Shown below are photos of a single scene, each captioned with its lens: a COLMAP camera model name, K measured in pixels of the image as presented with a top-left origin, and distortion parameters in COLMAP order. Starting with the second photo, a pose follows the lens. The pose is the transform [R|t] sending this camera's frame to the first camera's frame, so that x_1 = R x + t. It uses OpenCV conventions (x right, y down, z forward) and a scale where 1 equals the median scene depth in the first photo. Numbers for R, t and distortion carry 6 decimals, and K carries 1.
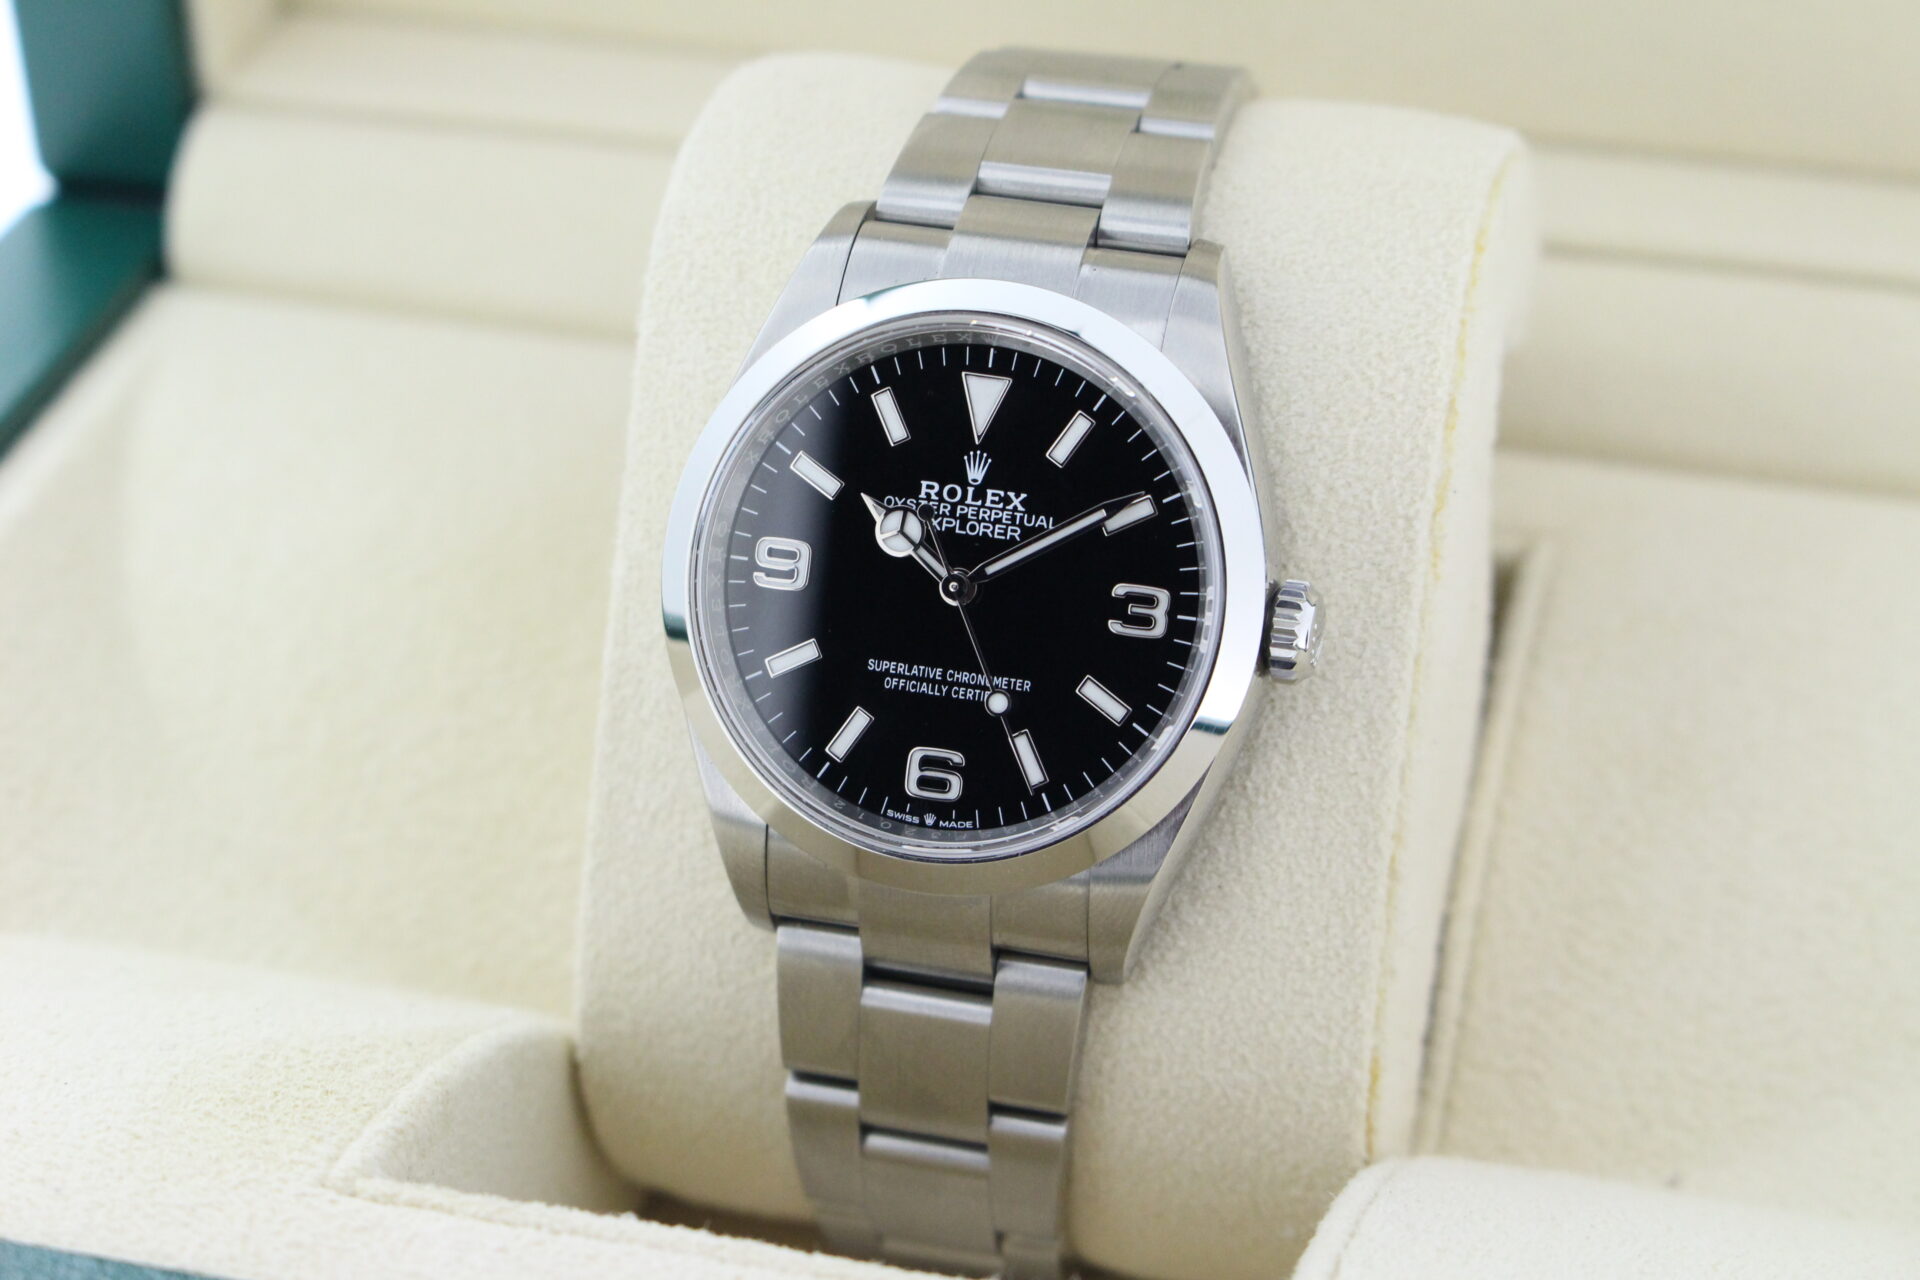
lens RADIAL K [[4750.0, 0, 849.3], [0, 4750.0, 664.2], [0, 0, 1]] dist [0.004023, 0.000000]
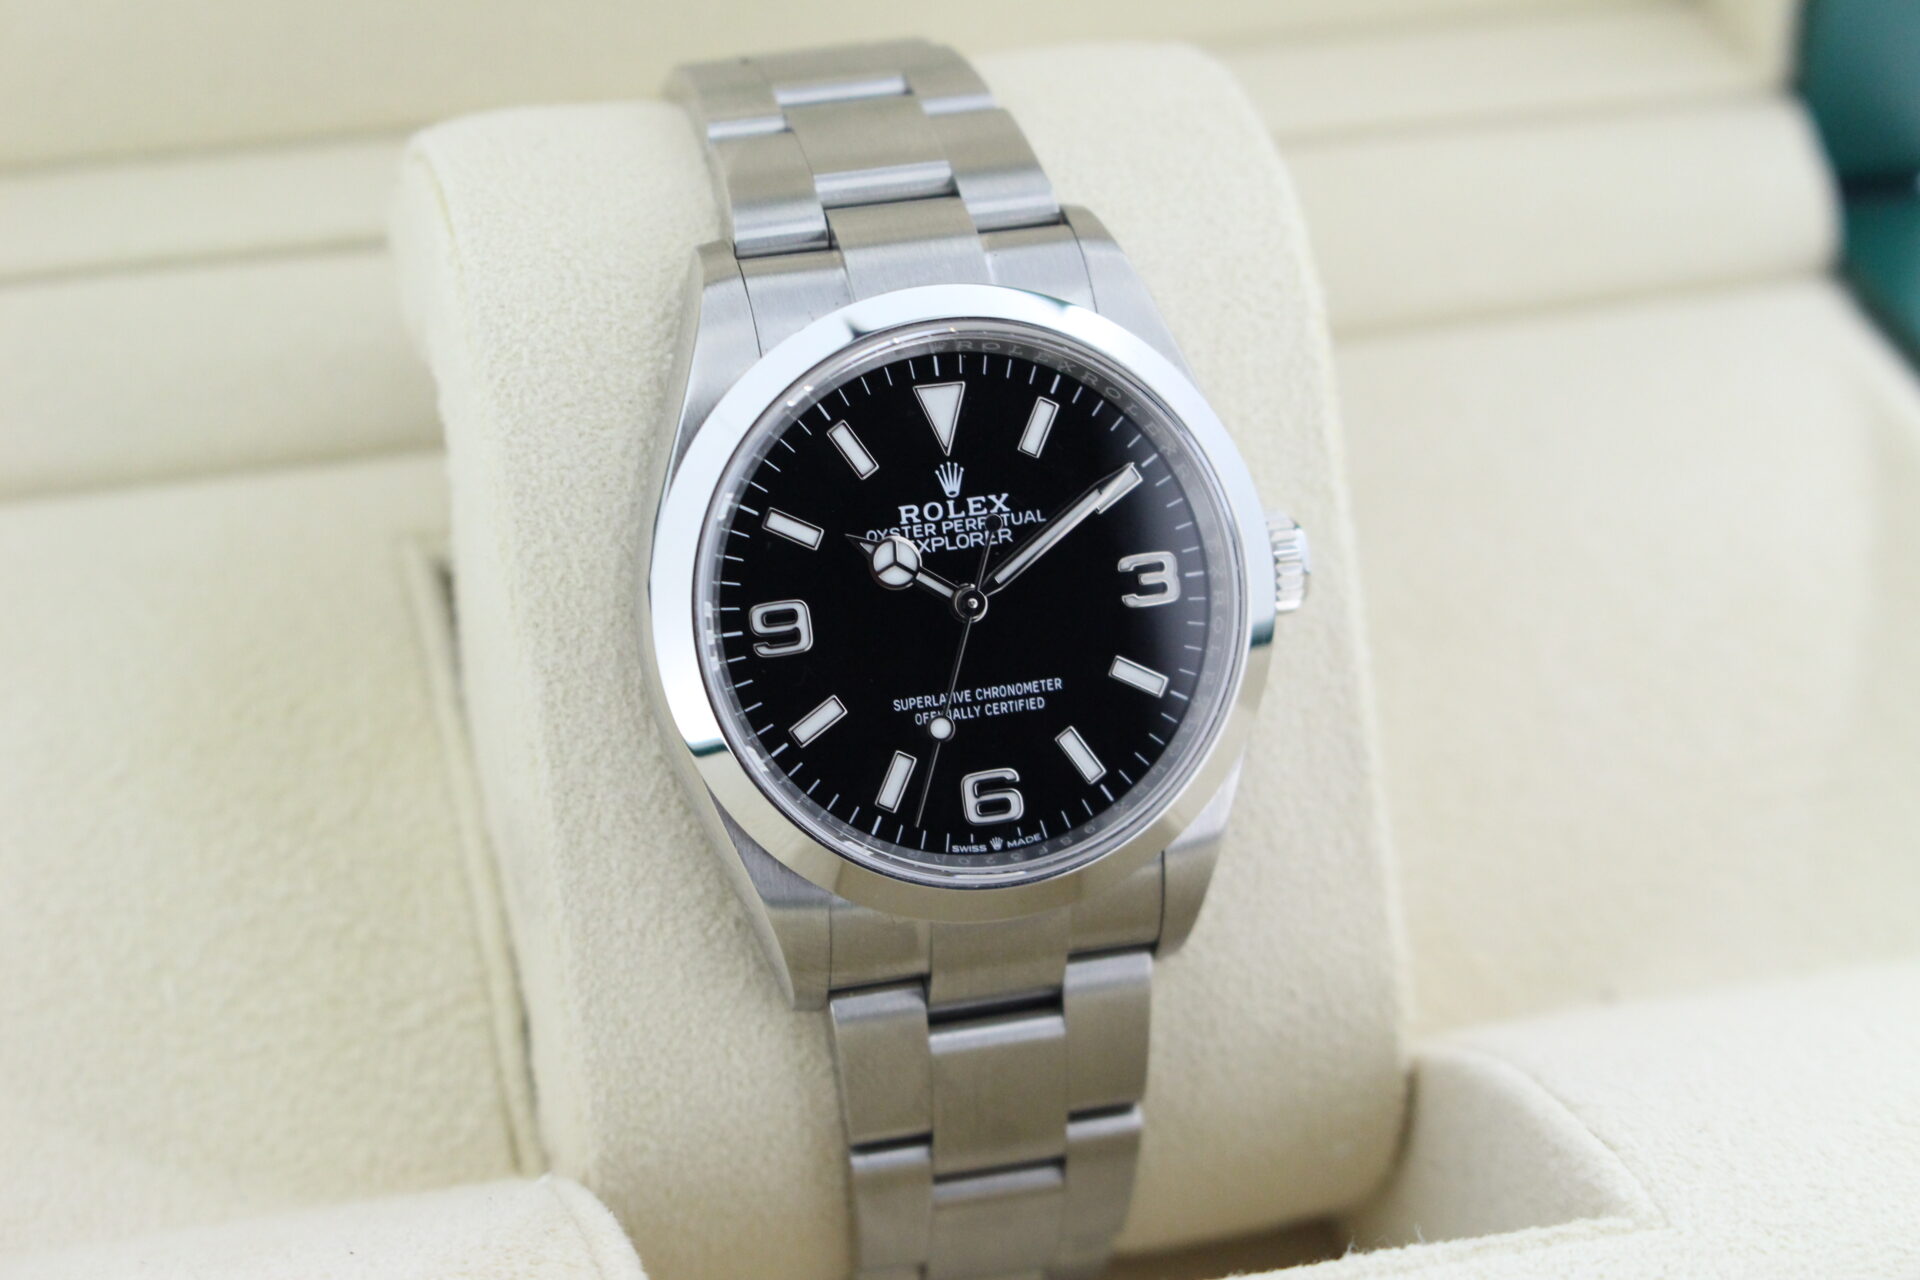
lens RADIAL K [[4750.0, 0, 949.2], [0, 4750.0, 636.5], [0, 0, 1]] dist [0.004023, 0.000000]
pose [[0.856938, -0.252029, 0.449598, -0.415004], [0.251489, 0.965867, 0.062092, -0.070479], [-0.449900, 0.059860, 0.891070, 0.140372]]
